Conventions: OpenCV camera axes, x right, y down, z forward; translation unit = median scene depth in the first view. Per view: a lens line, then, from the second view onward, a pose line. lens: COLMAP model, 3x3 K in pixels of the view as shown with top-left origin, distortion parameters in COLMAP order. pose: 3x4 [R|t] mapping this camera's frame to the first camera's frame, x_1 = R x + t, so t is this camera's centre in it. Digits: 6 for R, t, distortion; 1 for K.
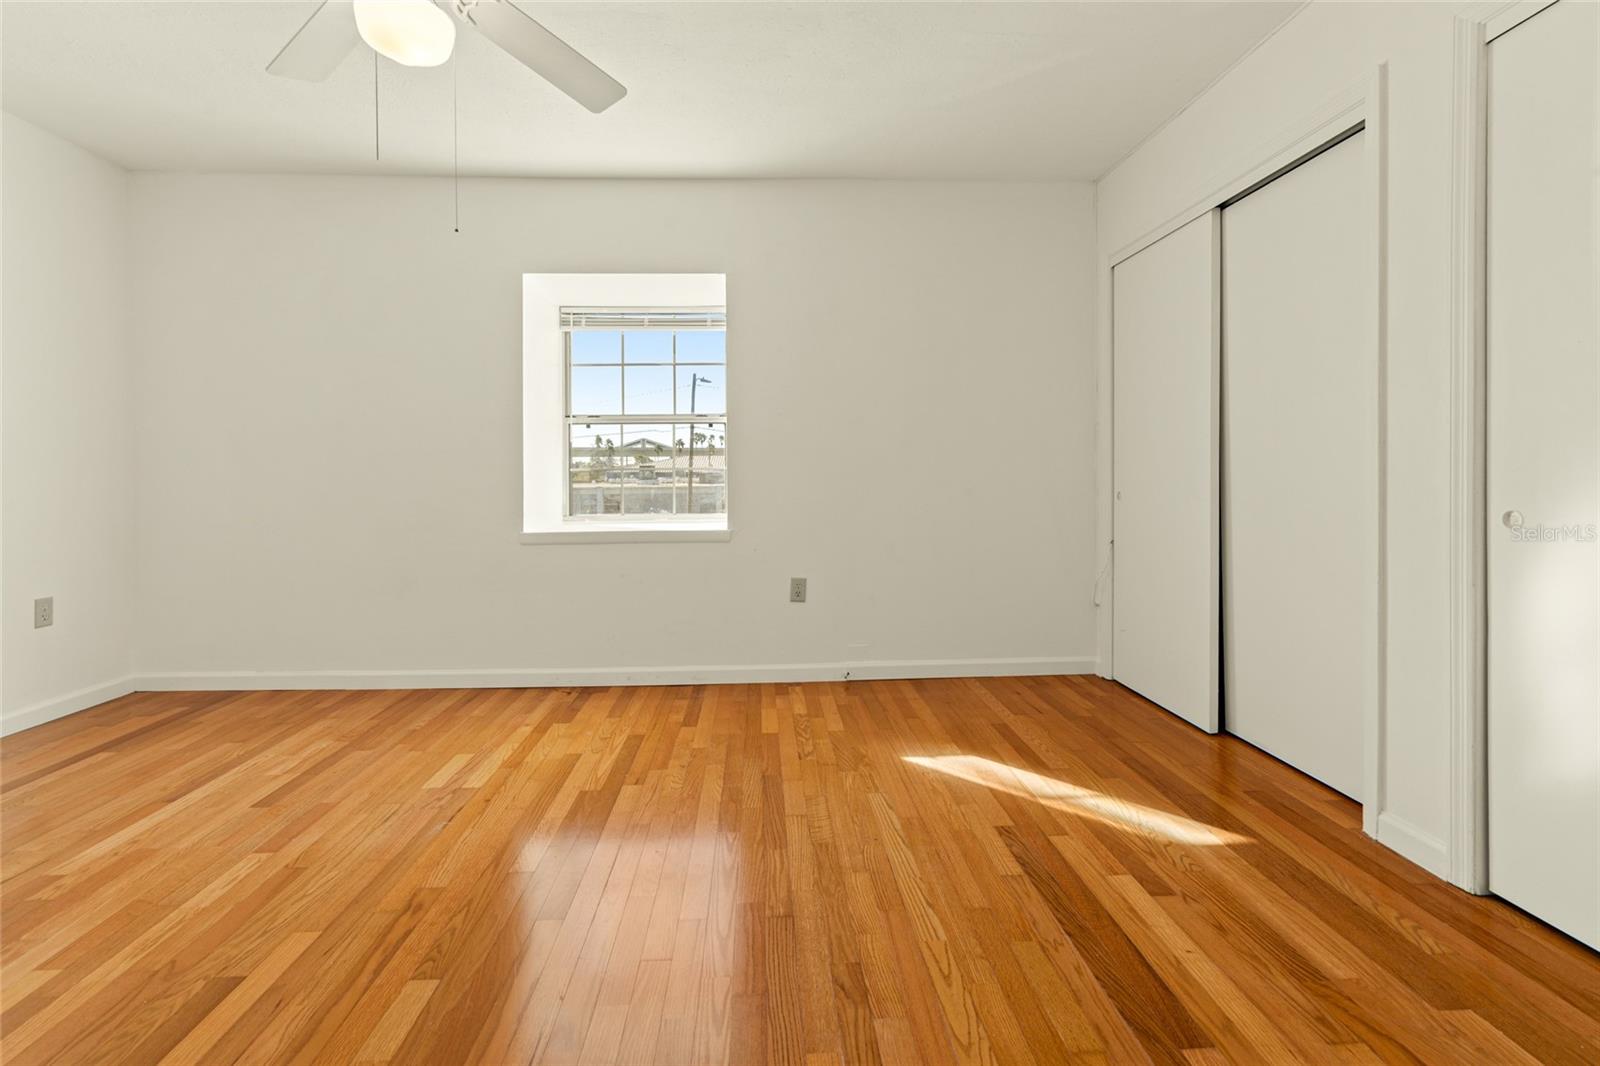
lens RADIAL K [[739.9, 0, 792.5], [0, 739.9, 474.8], [0, 0, 1]] dist [0.003368, 0.001164]
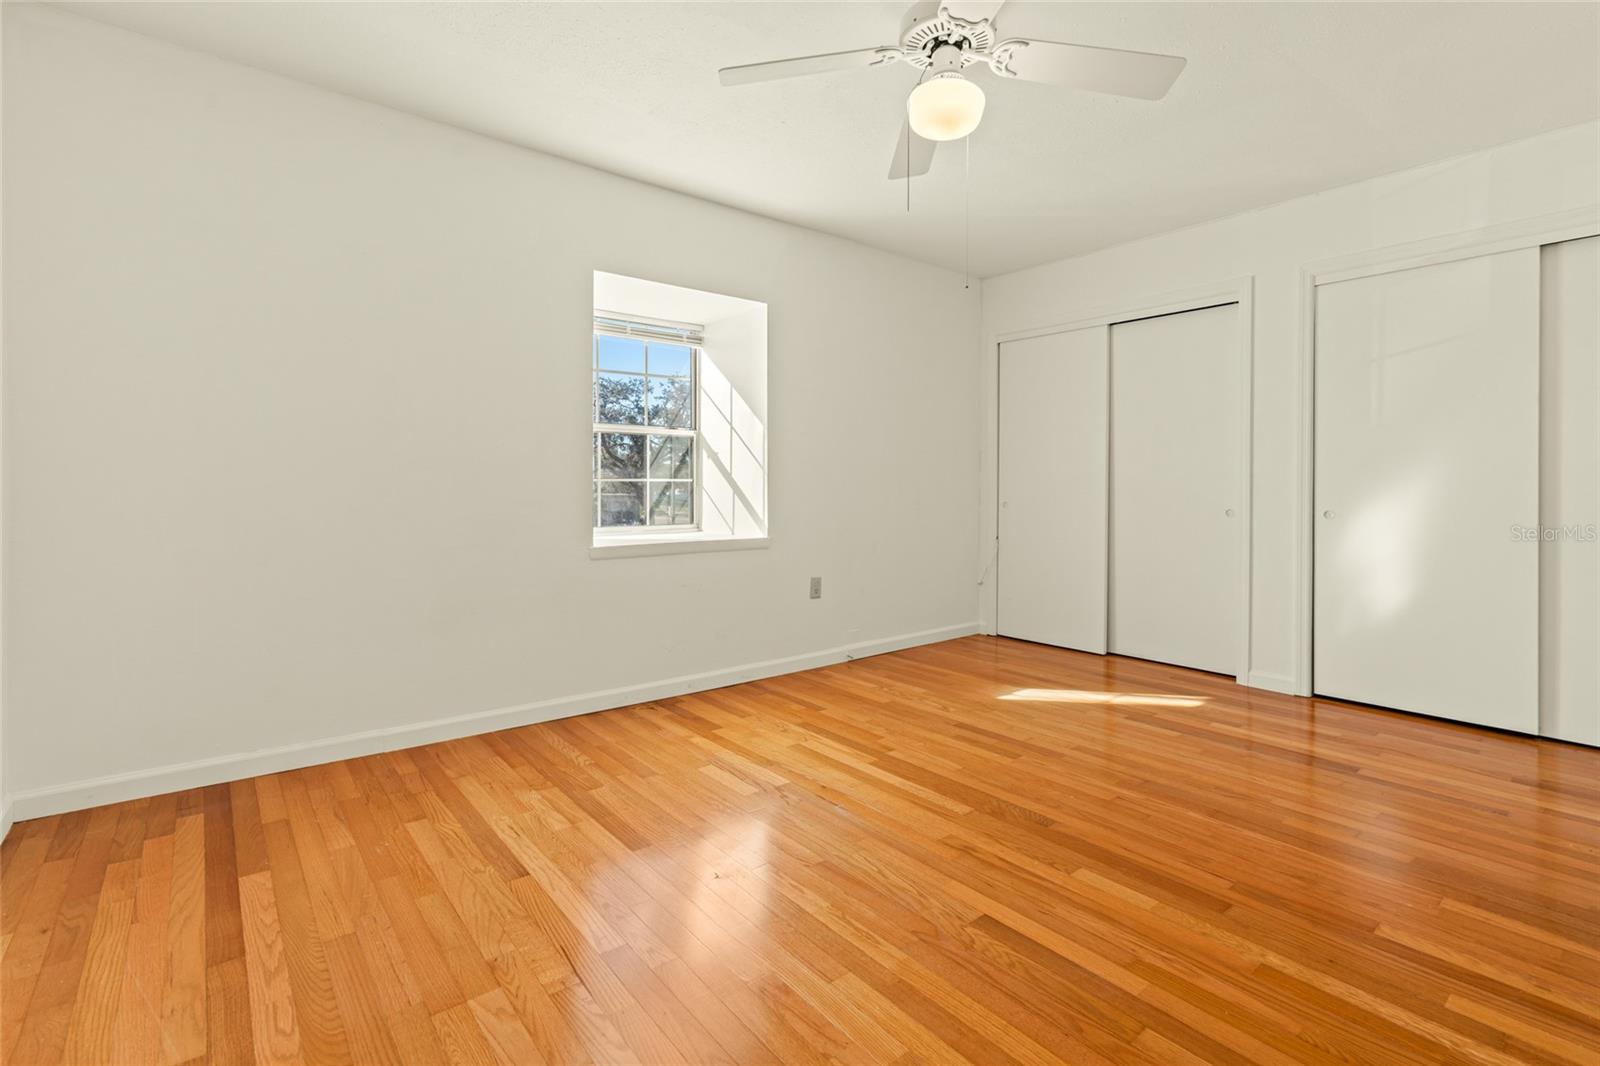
lens RADIAL K [[735.4, 0, 790.8], [0, 735.4, 484.9], [0, 0, 1]] dist [0.001953, 0.000389]
pose [[0.806050, 0.011346, 0.591738, -1.031215], [-0.011236, 0.999929, -0.003867, 0.000268], [-0.591740, -0.003532, 0.806121, 0.148078]]
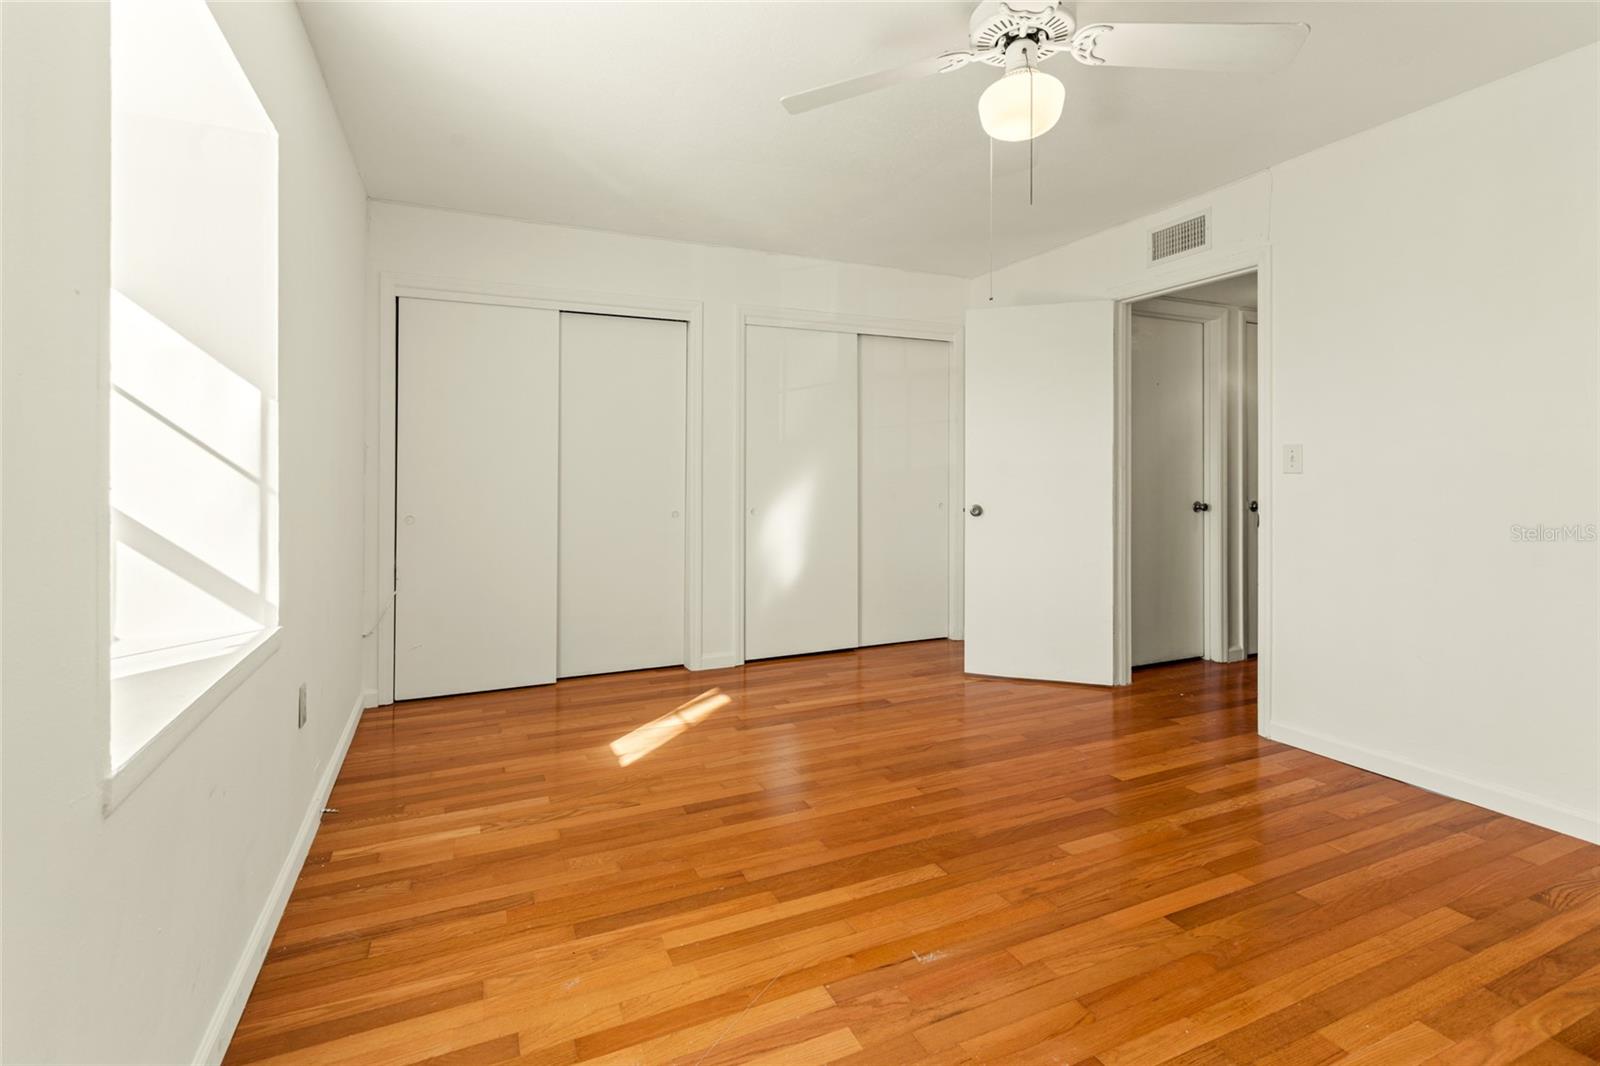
lens RADIAL K [[739.9, 0, 792.5], [0, 739.9, 474.8], [0, 0, 1]] dist [0.003368, 0.001164]
pose [[-0.363812, 0.006334, 0.931451, -1.024586], [0.006751, 0.999969, -0.004163, -0.040827], [-0.931448, 0.004774, -0.363844, 1.243729]]
